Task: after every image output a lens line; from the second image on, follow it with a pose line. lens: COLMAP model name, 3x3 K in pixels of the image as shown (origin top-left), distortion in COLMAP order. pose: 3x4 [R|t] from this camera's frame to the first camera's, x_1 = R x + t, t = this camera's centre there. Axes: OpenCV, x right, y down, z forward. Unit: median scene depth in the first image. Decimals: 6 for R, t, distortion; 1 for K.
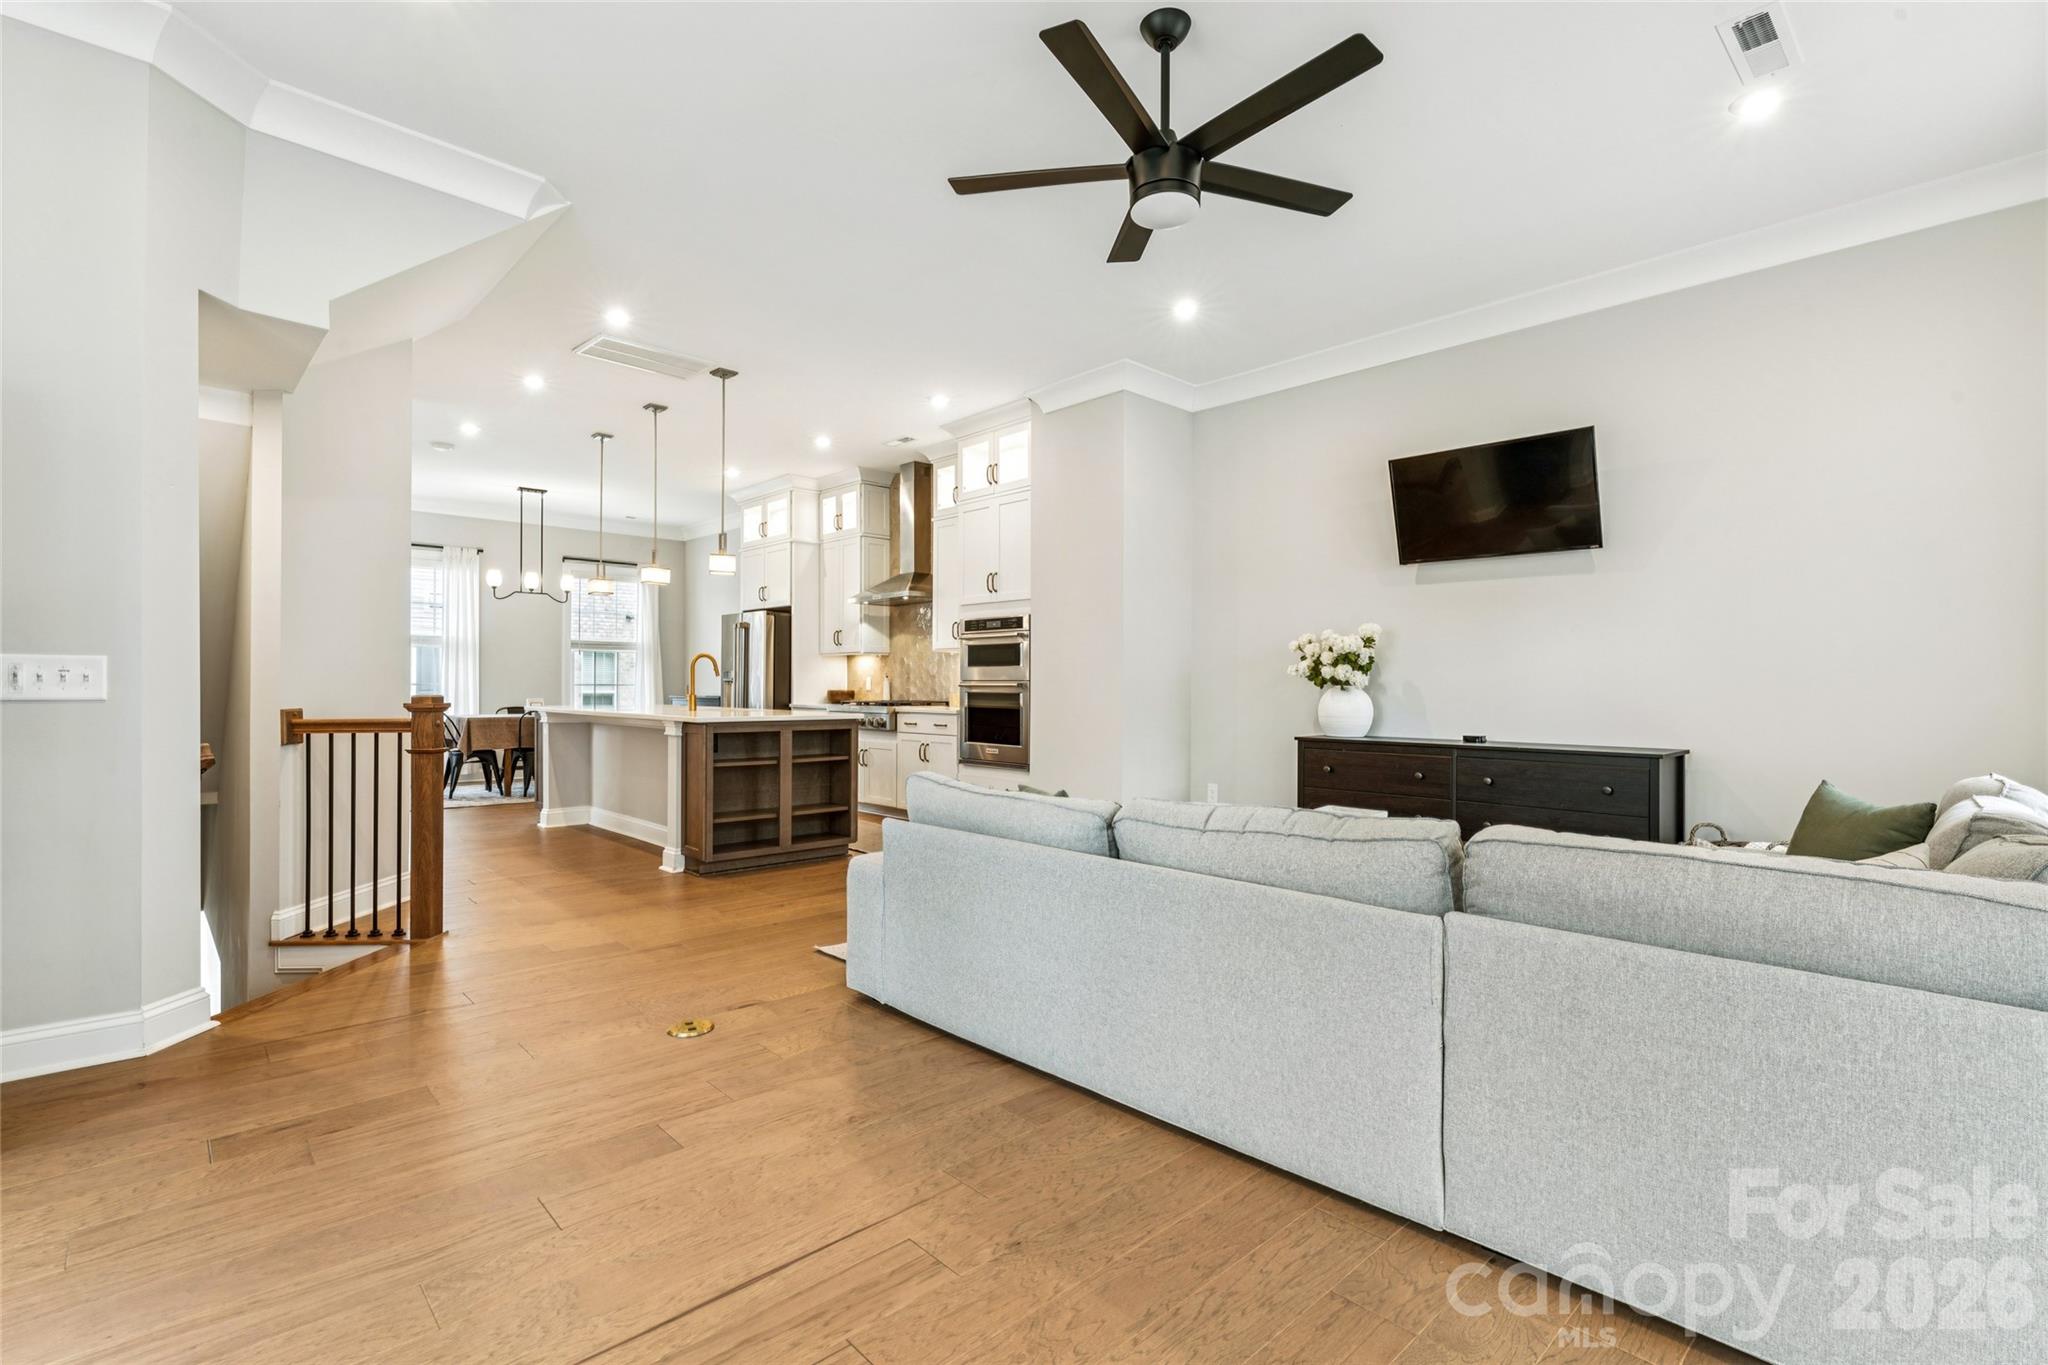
lens RADIAL K [[942.4, 0, 1013.9], [0, 942.4, 682.4], [0, 0, 1]] dist [-0.001820, -0.001876]
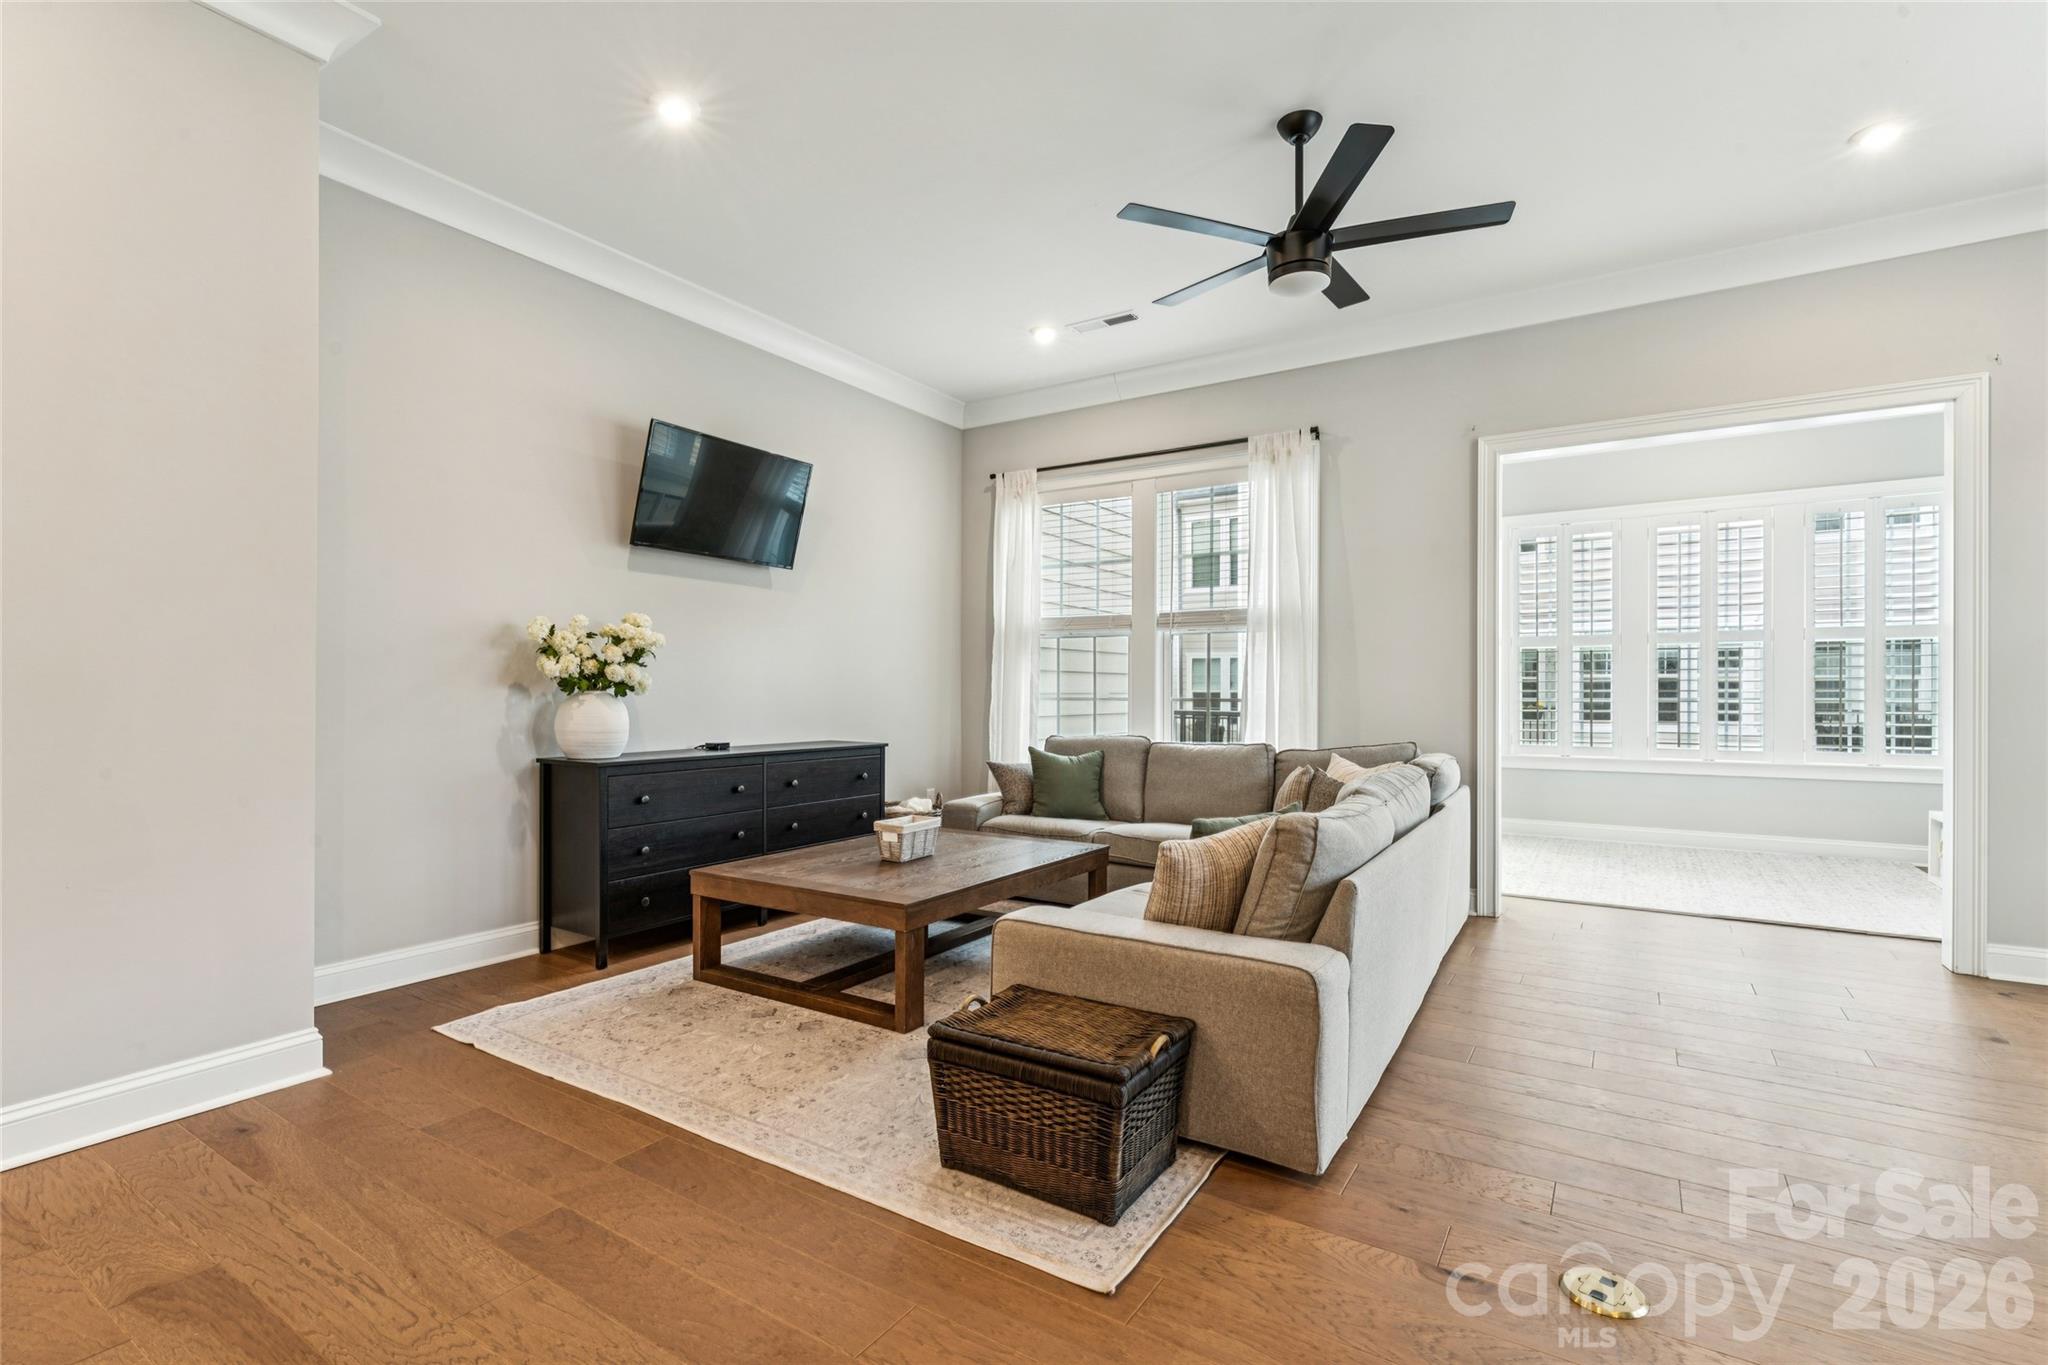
lens RADIAL K [[942.4, 0, 1023.7], [0, 942.4, 687.2], [0, 0, 1]] dist [-0.001820, -0.001876]
pose [[-0.242330, 0.002592, 0.970190, -0.524469], [-0.004524, 0.999983, -0.003802, 0.001884], [-0.970183, -0.005311, -0.242314, 0.957068]]
